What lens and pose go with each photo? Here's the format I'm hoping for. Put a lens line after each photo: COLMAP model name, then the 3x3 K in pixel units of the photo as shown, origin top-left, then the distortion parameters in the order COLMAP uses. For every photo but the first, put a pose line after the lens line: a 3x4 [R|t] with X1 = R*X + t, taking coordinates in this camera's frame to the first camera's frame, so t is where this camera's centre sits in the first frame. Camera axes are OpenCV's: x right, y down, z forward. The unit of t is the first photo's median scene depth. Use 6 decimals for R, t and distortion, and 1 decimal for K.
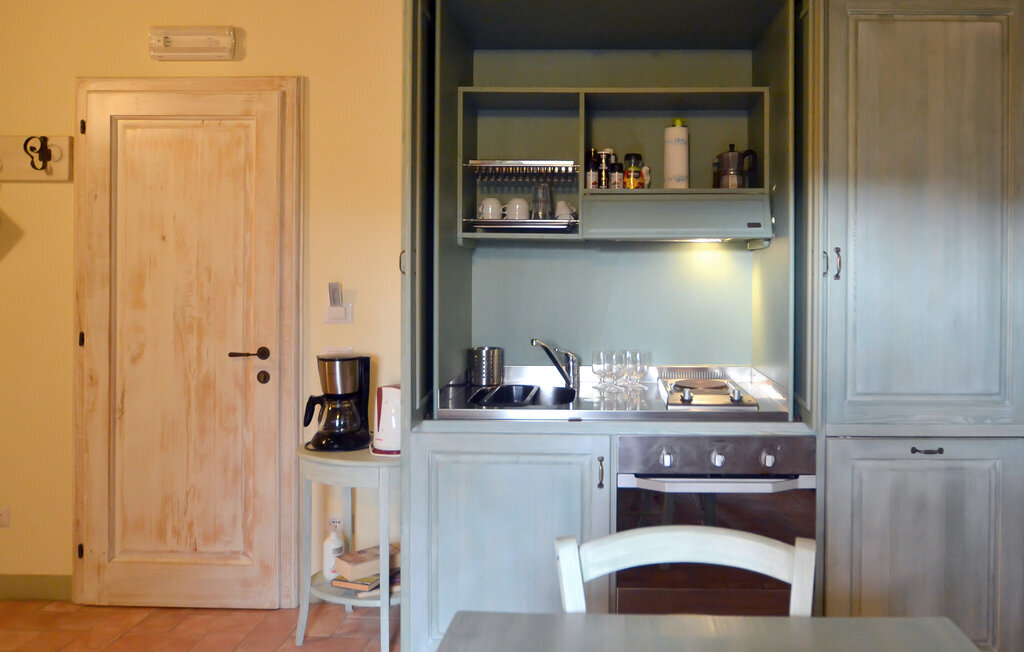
lens RADIAL K [[807.9, 0, 512.0], [0, 807.9, 279.0], [0, 0, 1]] dist [-0.012568, -0.002578]
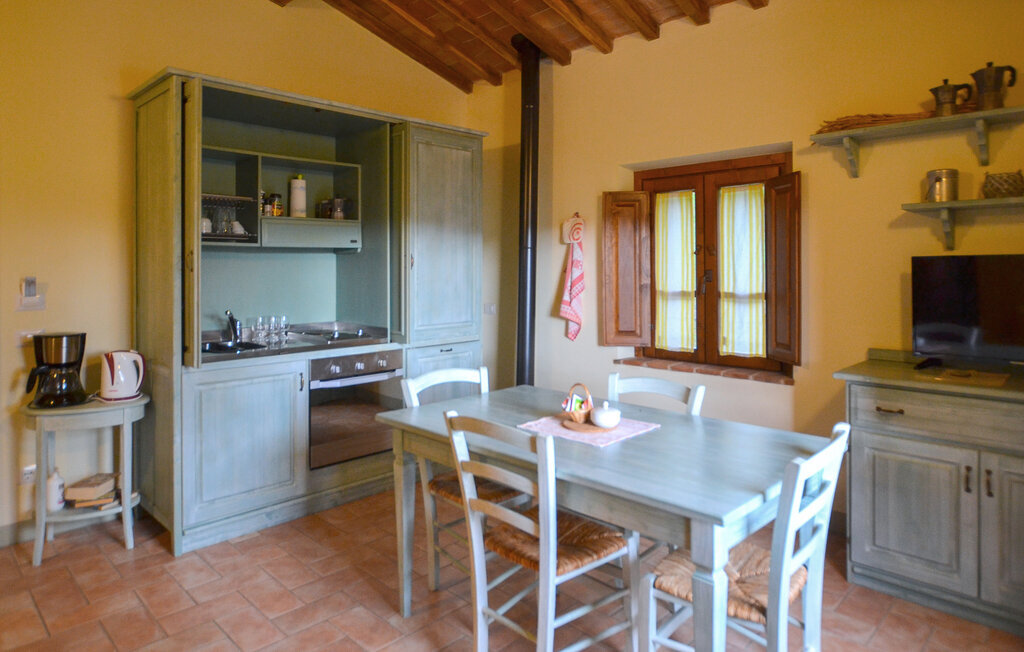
lens RADIAL K [[617.5, 0, 509.8], [0, 617.5, 266.0], [0, 0, 1]] dist [-0.002259, 0.000257]
pose [[0.695407, -0.006110, 0.718590, -0.528563], [0.013056, 0.999906, -0.004133, 0.000859], [-0.718498, 0.012256, 0.695422, -0.248302]]
